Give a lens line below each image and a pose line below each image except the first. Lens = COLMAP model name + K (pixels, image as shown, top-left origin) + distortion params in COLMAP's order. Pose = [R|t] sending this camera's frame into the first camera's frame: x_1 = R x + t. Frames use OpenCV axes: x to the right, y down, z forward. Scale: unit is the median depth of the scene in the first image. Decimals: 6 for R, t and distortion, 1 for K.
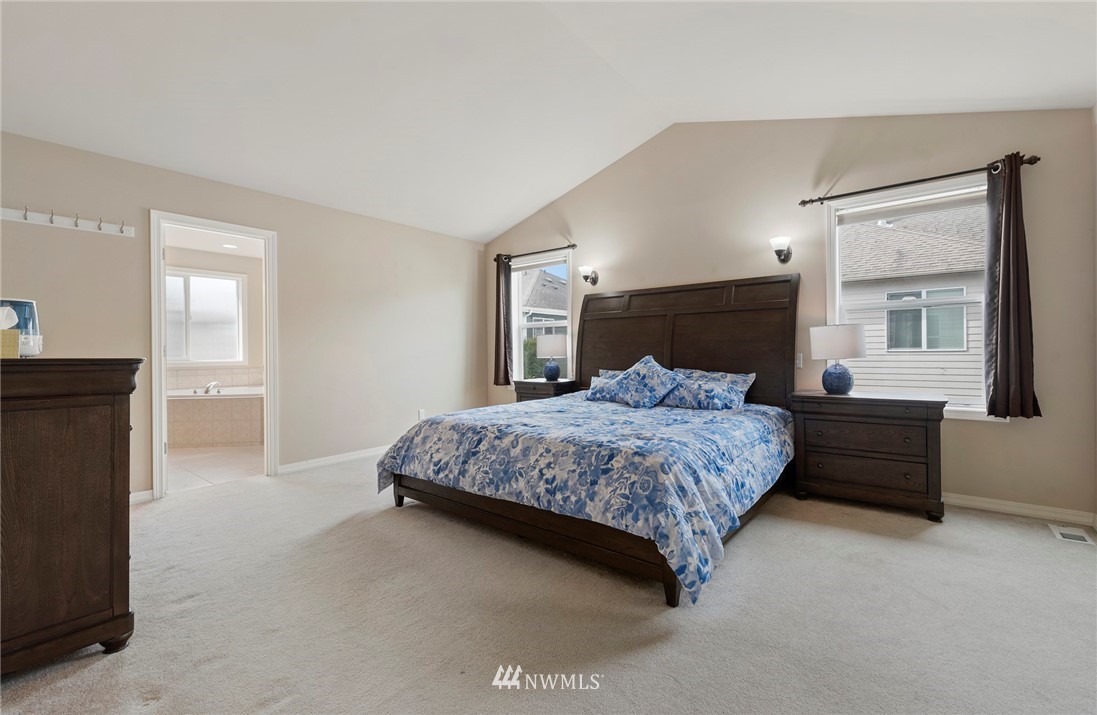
lens RADIAL K [[468.9, 0, 547.2], [0, 468.9, 355.1], [0, 0, 1]] dist [0.001337, 0.000306]
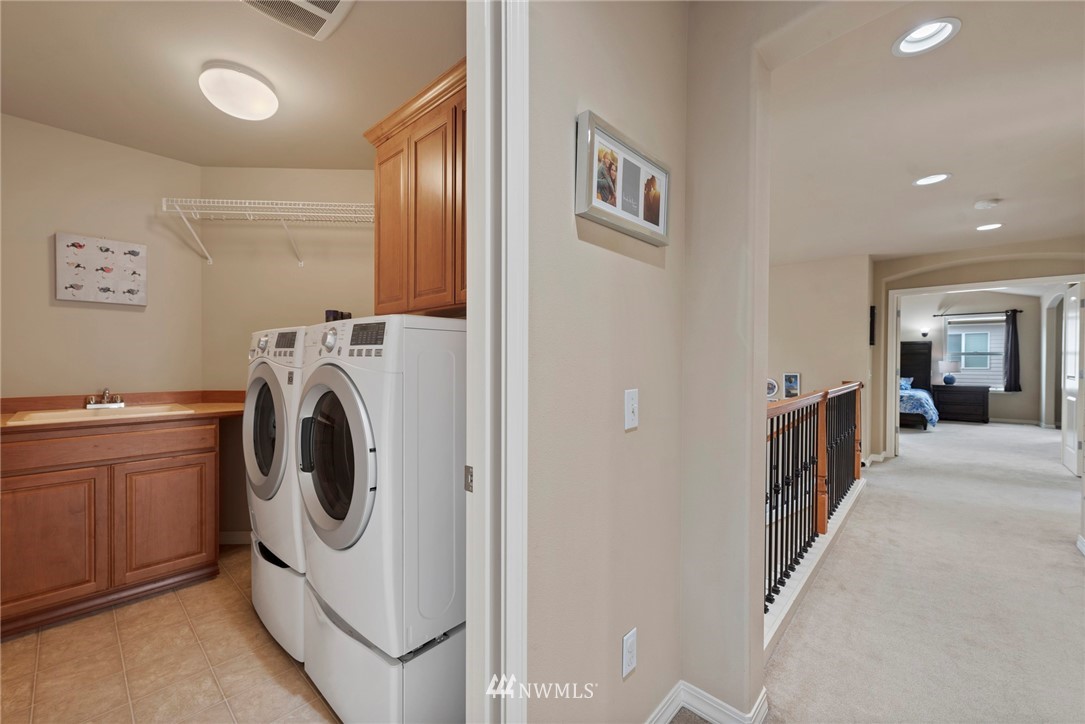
lens RADIAL K [[429.4, 0, 544.0], [0, 429.4, 365.9], [0, 0, 1]] dist [0.004069, -0.000297]
pose [[0.998314, 0.012824, -0.056614, -1.847208], [-0.012572, 0.999909, 0.004805, -0.016726], [0.056671, -0.004085, 0.998385, -1.922059]]
